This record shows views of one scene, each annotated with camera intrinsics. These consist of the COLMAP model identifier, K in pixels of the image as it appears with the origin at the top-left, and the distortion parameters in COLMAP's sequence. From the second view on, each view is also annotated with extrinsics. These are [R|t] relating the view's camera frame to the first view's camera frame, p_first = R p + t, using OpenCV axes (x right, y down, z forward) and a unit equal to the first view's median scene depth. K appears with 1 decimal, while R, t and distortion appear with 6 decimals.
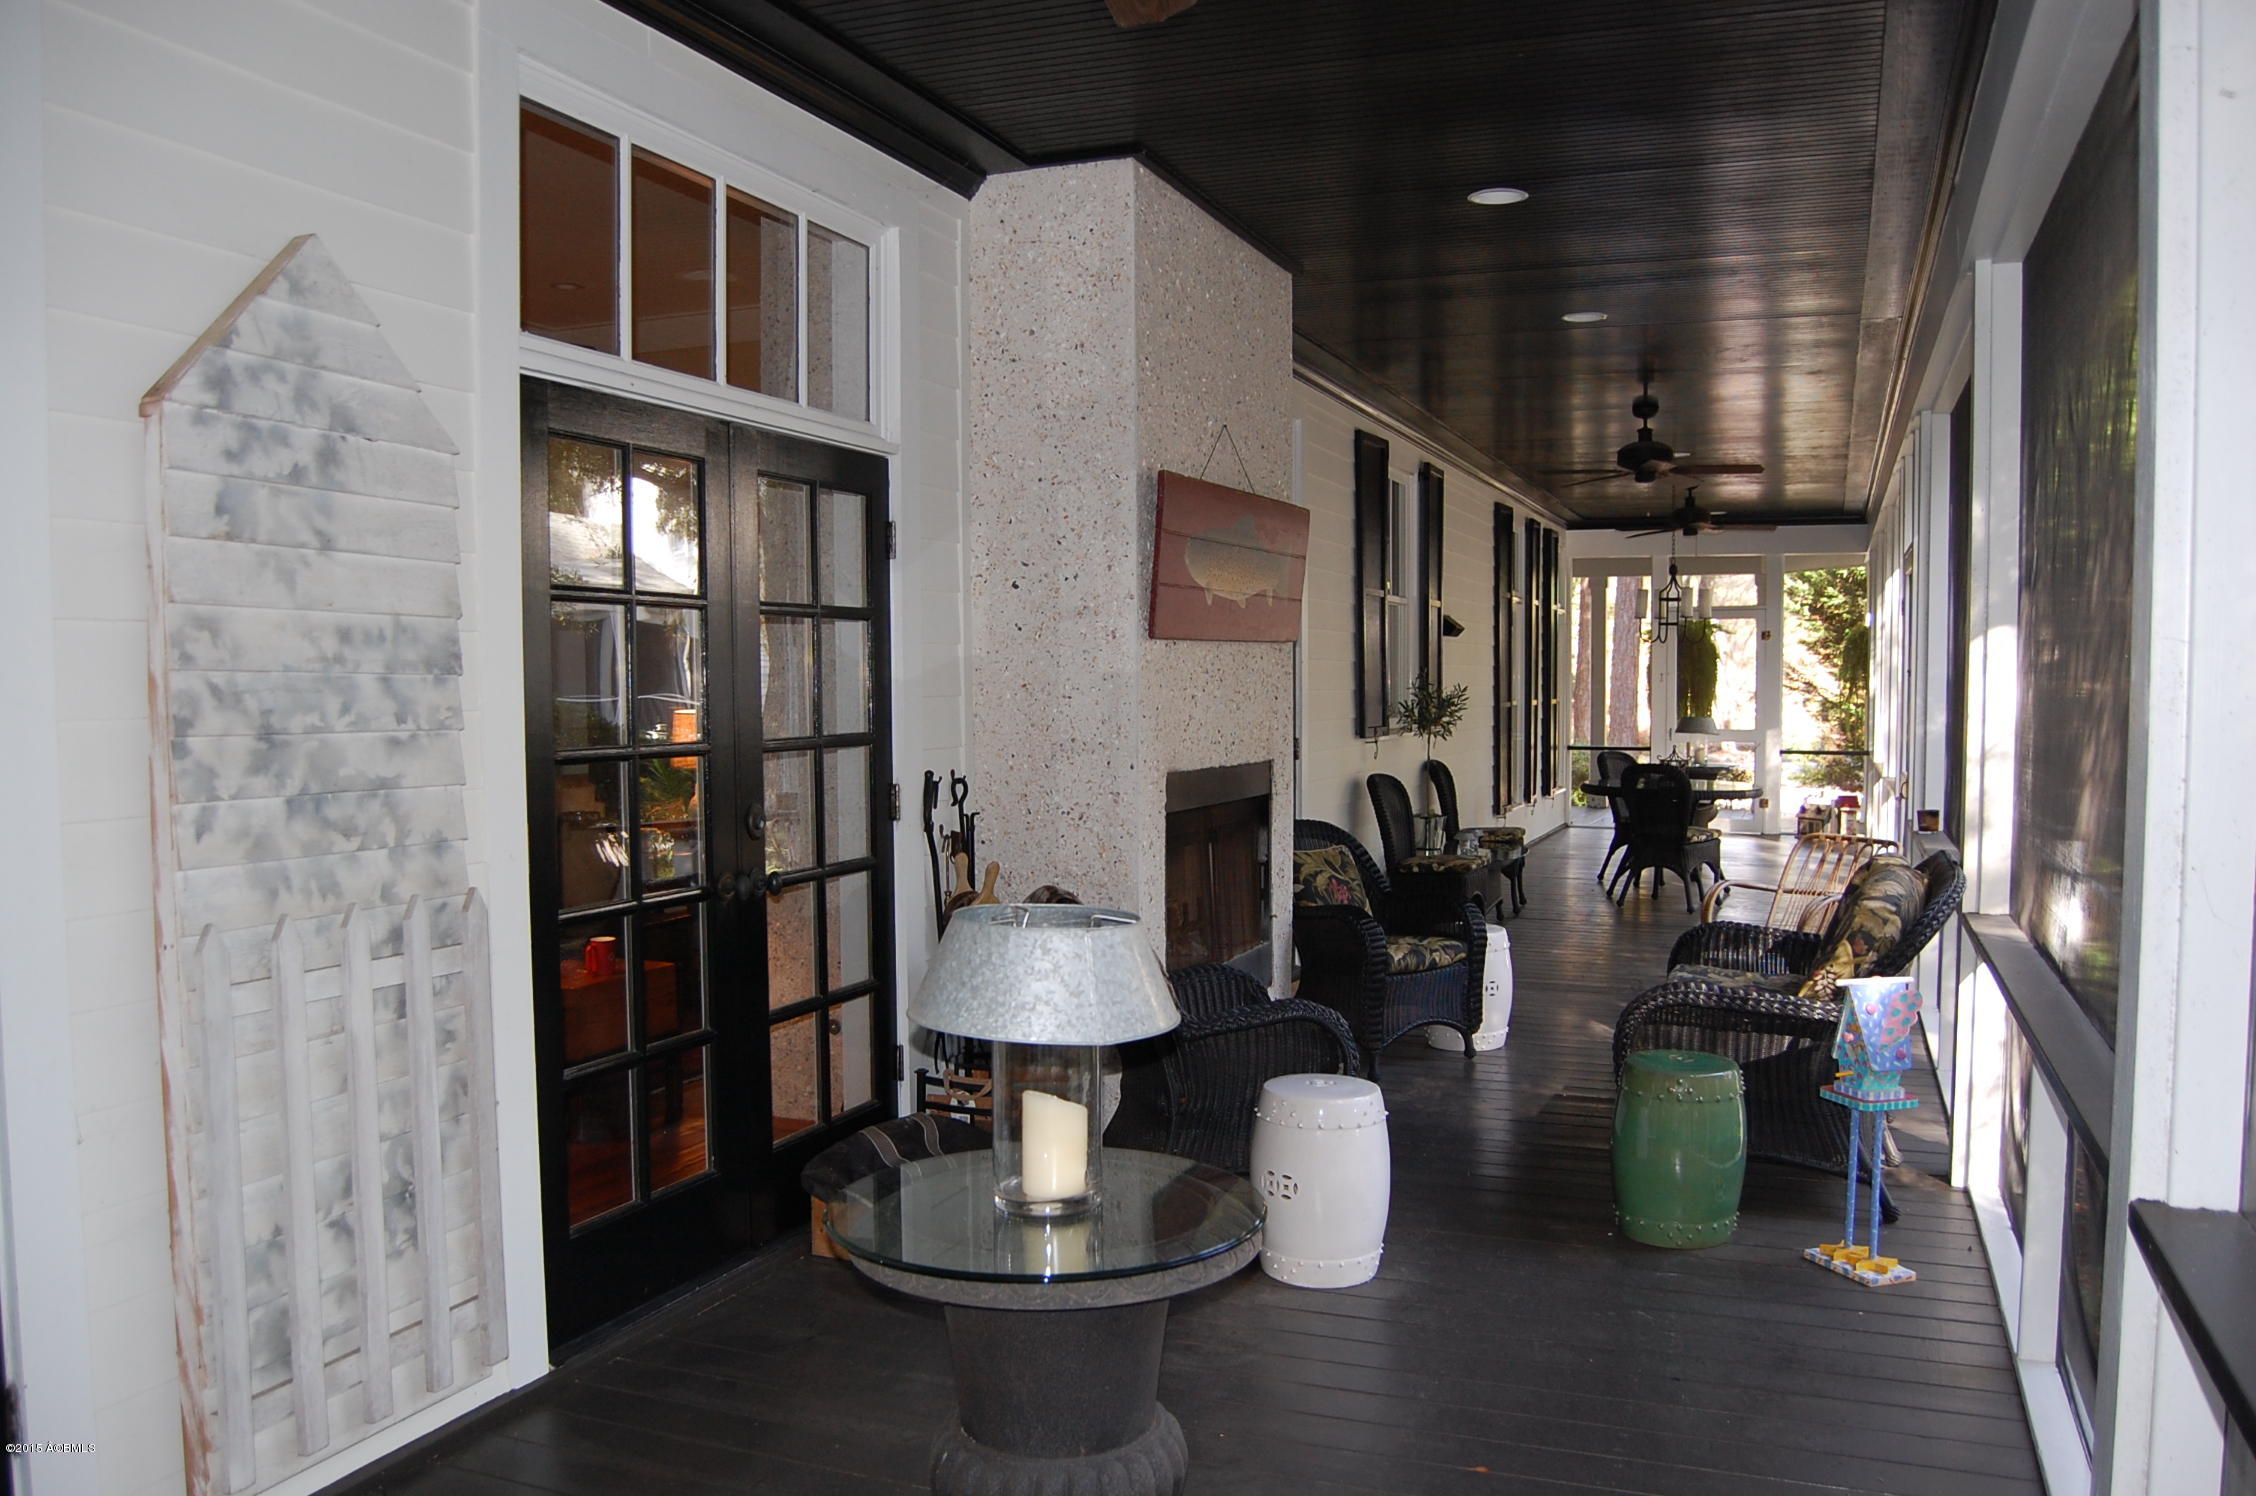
lens RADIAL K [[1745.2, 0, 1135.2], [0, 1745.2, 752.6], [0, 0, 1]] dist [-0.081110, 0.002444]
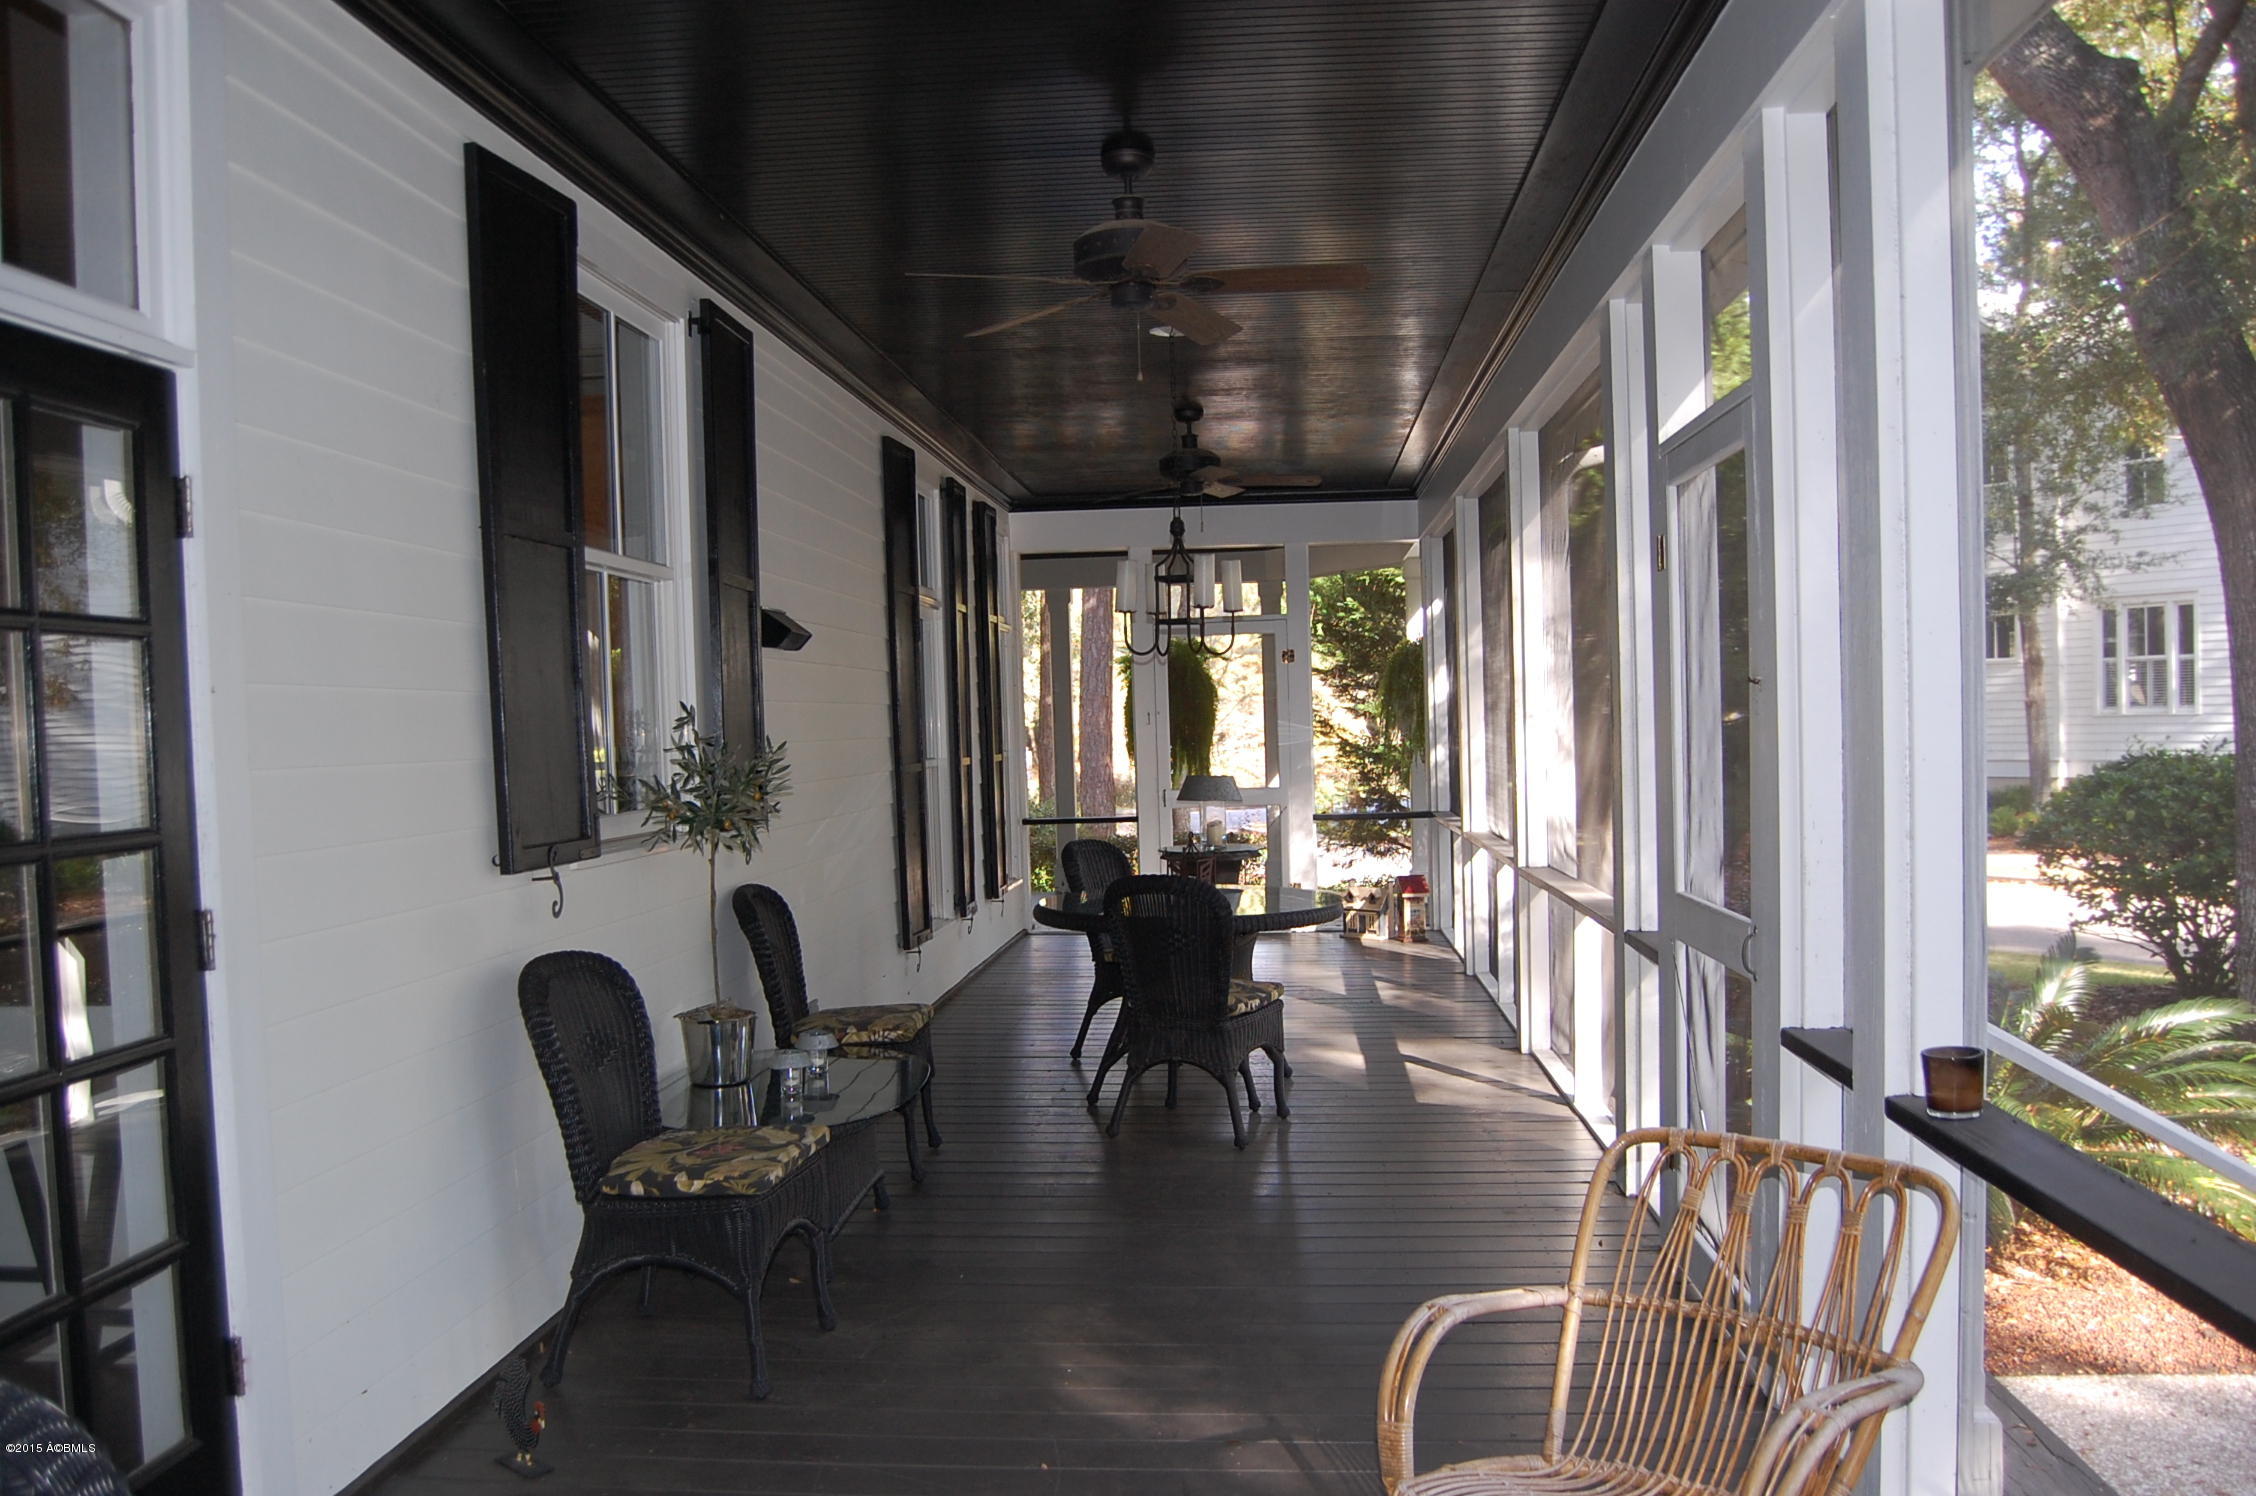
lens RADIAL K [[1745.2, 0, 1127.5], [0, 1745.2, 755.0], [0, 0, 1]] dist [-0.081110, 0.002444]
pose [[0.956407, -0.034692, 0.289968, 0.095620], [0.043562, 0.998758, -0.024189, -0.012553], [-0.288769, 0.035766, 0.956731, 0.348065]]
